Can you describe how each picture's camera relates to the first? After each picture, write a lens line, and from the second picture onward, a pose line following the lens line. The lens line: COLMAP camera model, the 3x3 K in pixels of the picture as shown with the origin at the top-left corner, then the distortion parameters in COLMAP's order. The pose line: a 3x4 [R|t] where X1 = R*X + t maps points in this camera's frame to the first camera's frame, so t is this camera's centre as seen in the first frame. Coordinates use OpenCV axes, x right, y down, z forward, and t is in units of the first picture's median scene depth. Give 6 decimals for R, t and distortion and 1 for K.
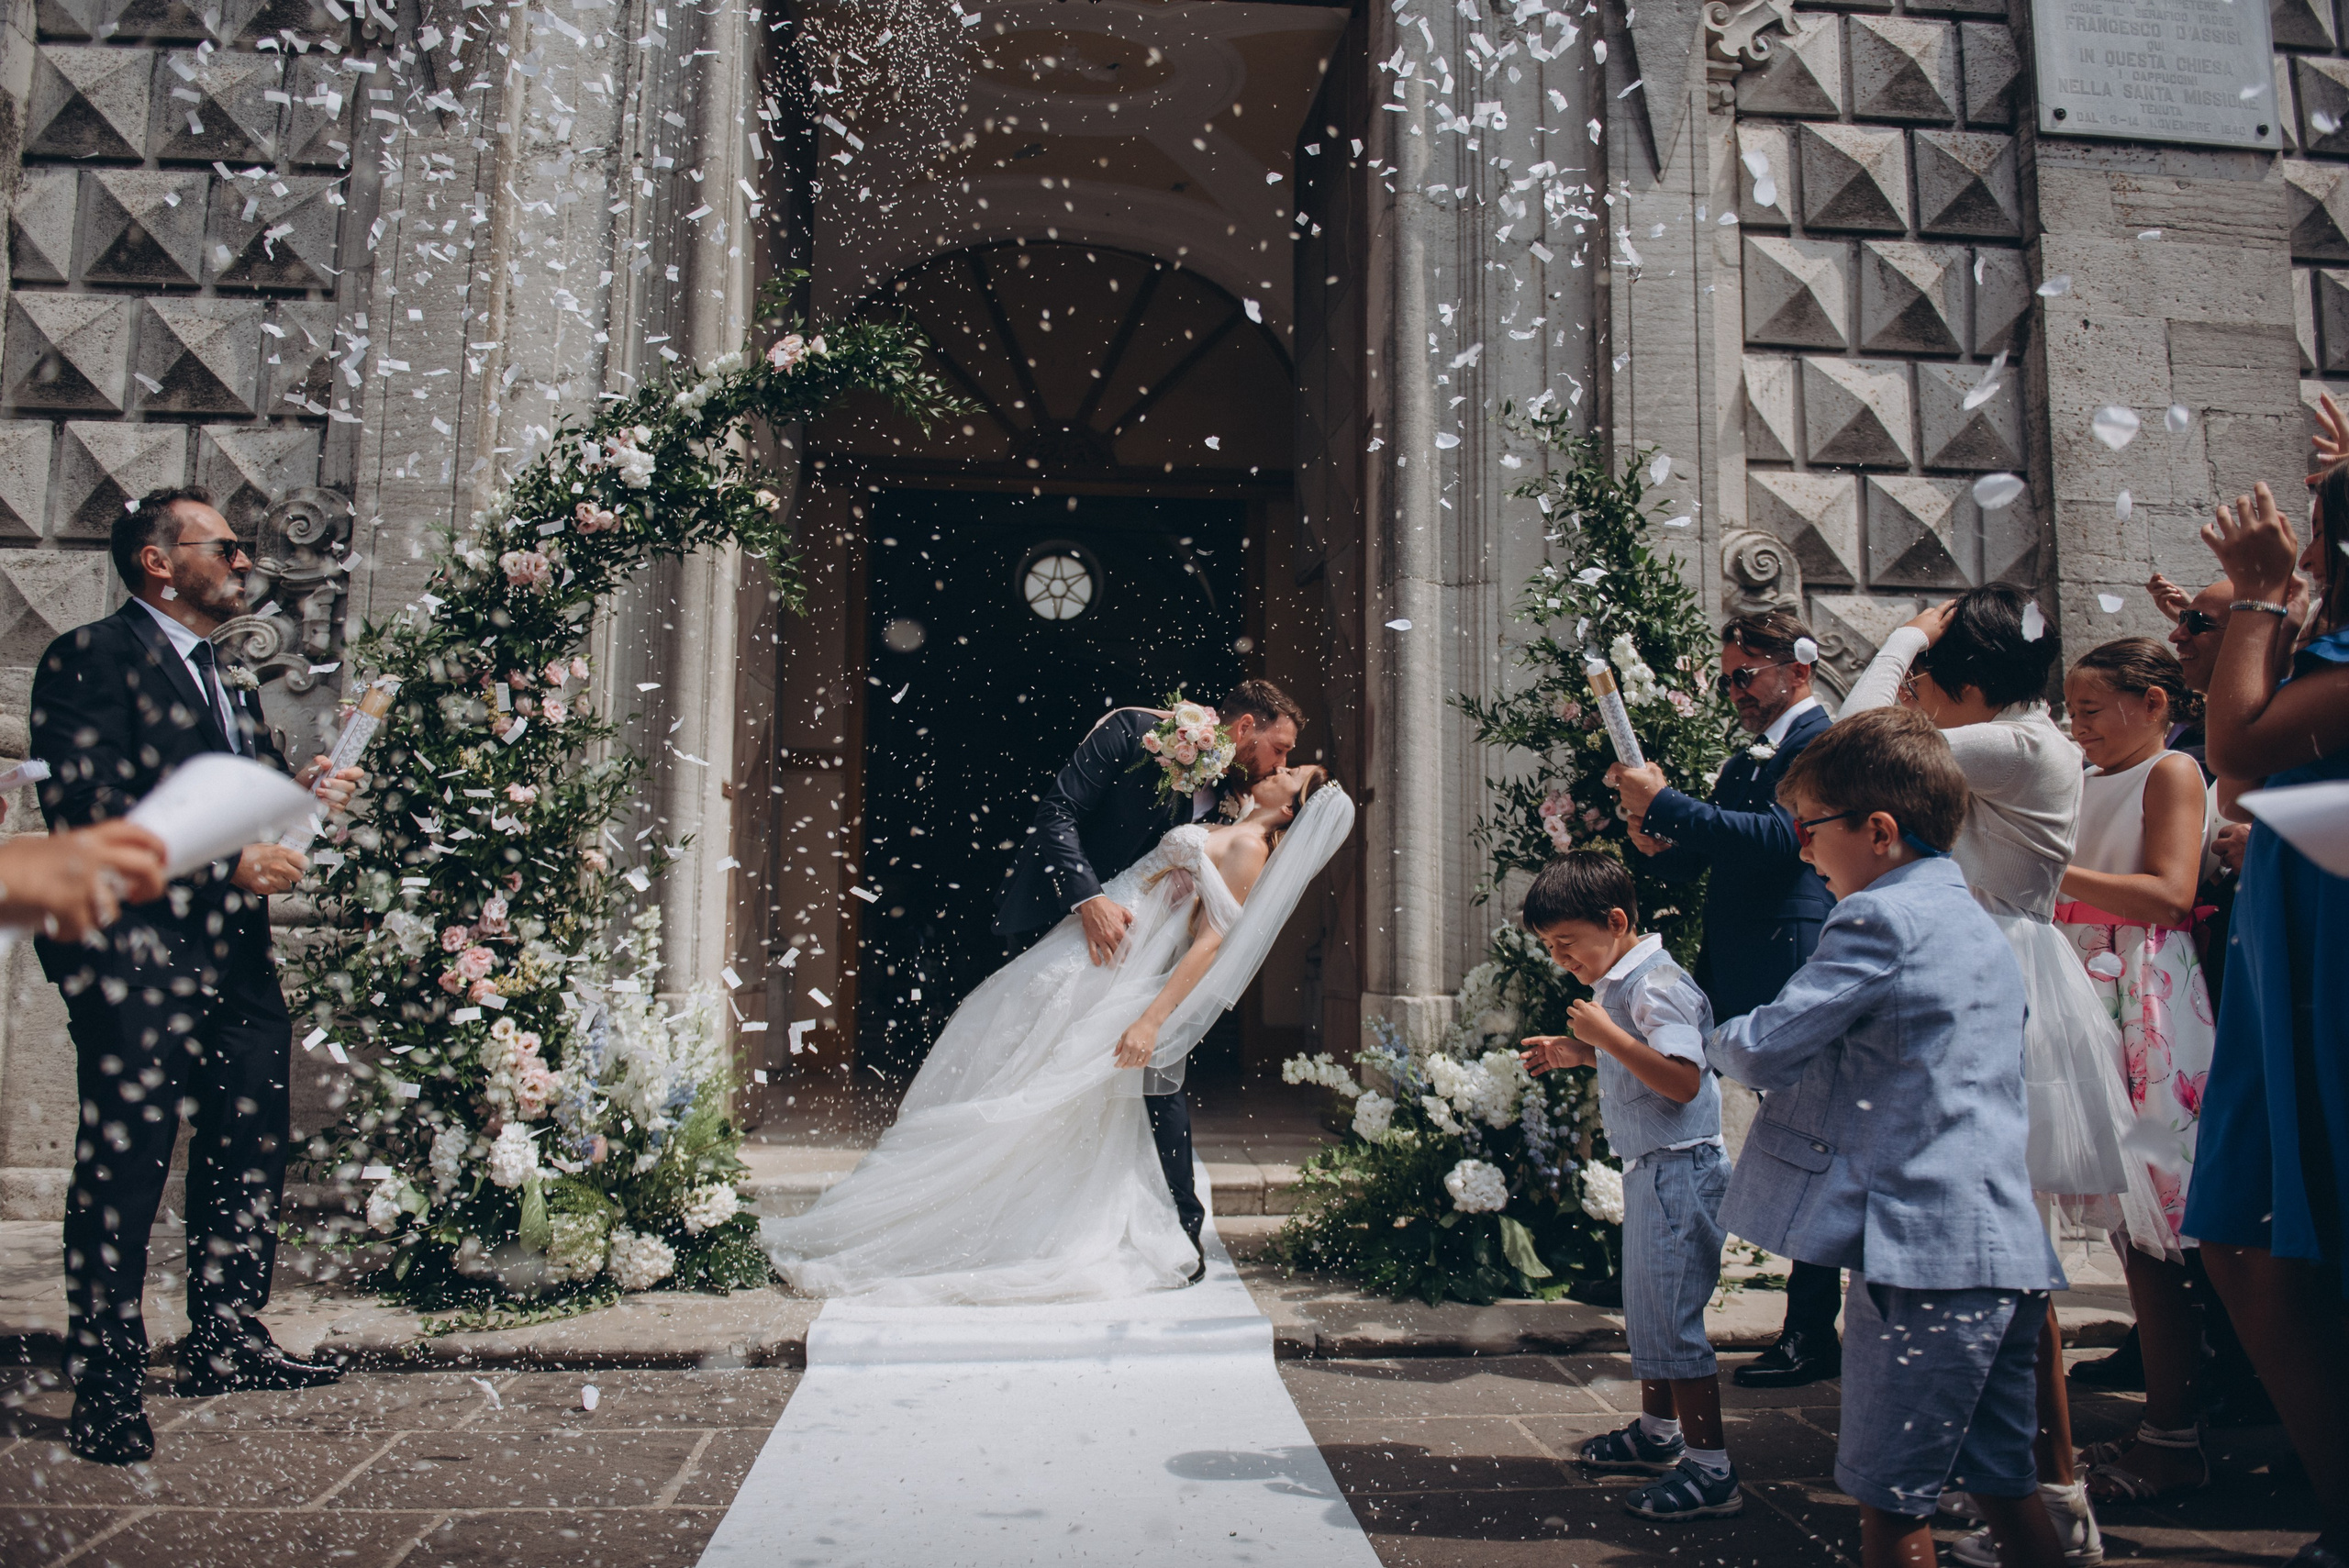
lens RADIAL K [[1580.7, 0, 1174.5], [0, 1580.7, 784.0], [0, 0, 1]] dist [-0.021216, -0.024835]
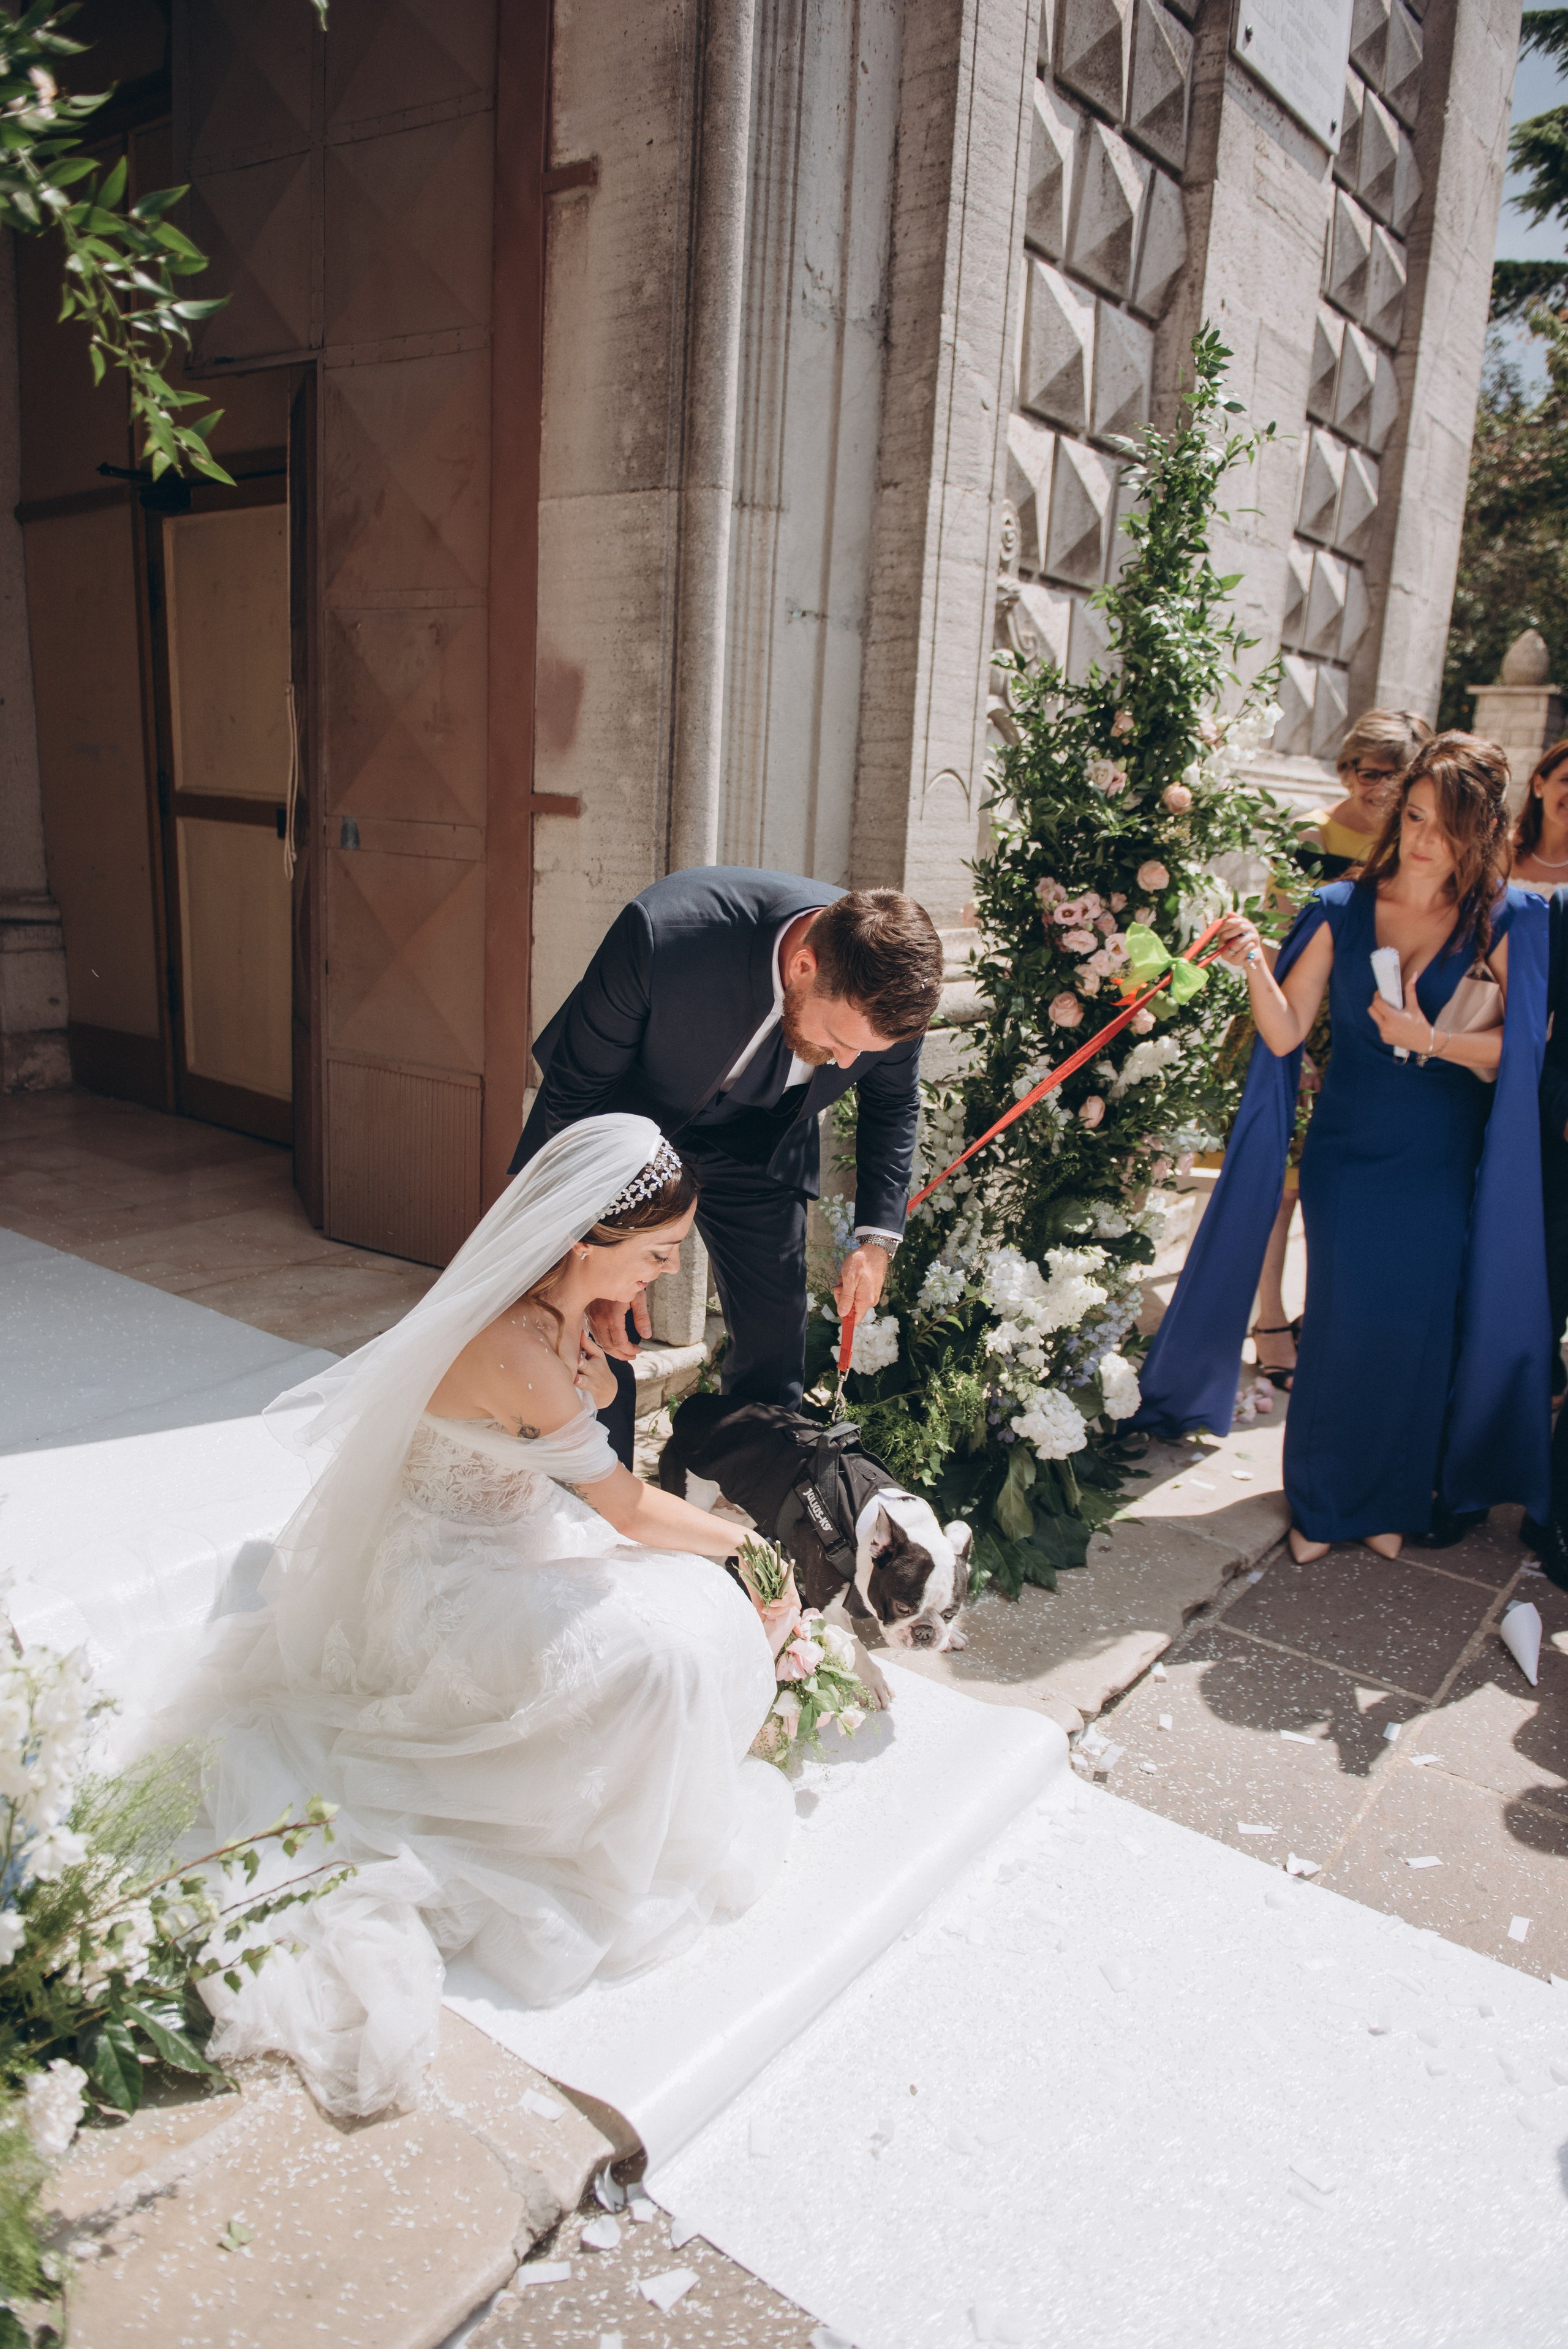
lens RADIAL K [[1580.8, 0, 784.0], [0, 1580.8, 1174.5], [0, 0, 1]] dist [-0.021216, -0.024835]
pose [[0.674167, -0.144600, 0.724286, -0.413058], [-0.116943, 0.947379, 0.297990, -0.070977], [-0.729262, -0.285595, 0.621781, 0.606816]]
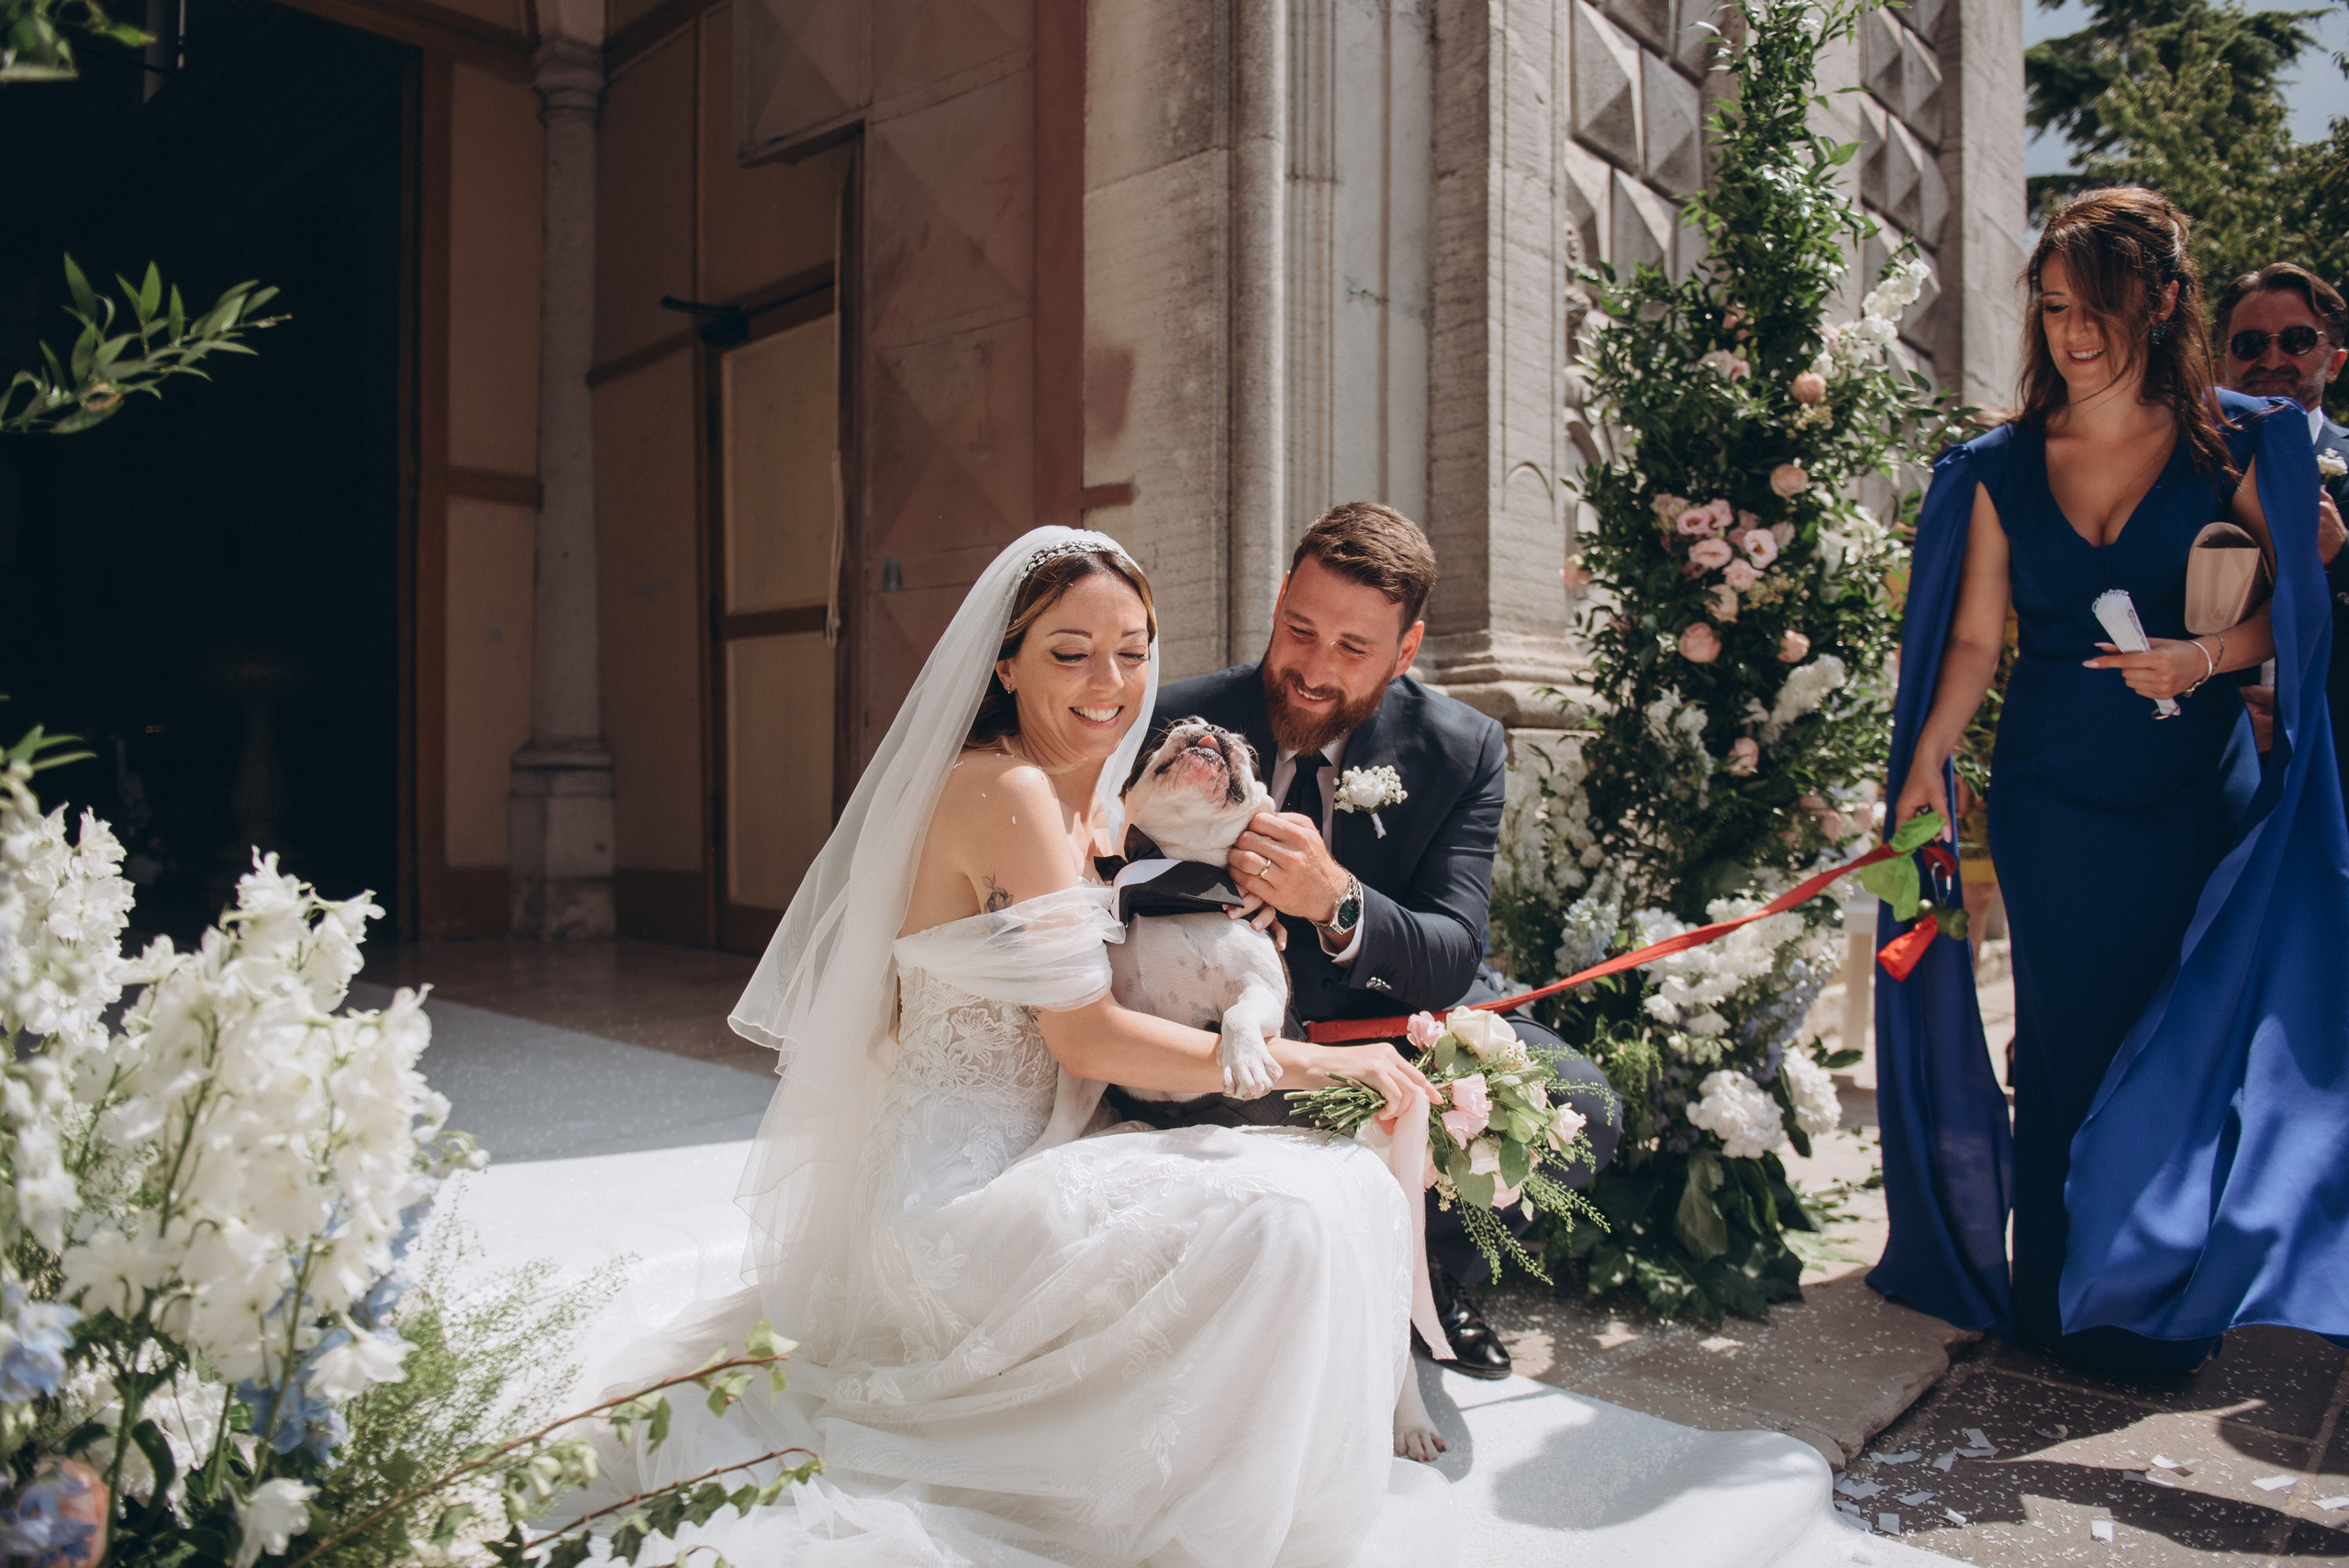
lens RADIAL K [[1580.7, 0, 1174.5], [0, 1580.7, 784.0], [0, 0, 1]] dist [-0.021216, -0.024835]
pose [[0.744086, -0.010621, 0.668000, -0.354831], [-0.061234, 0.994581, 0.084022, 0.084179], [-0.665272, -0.103424, 0.739403, 0.661082]]
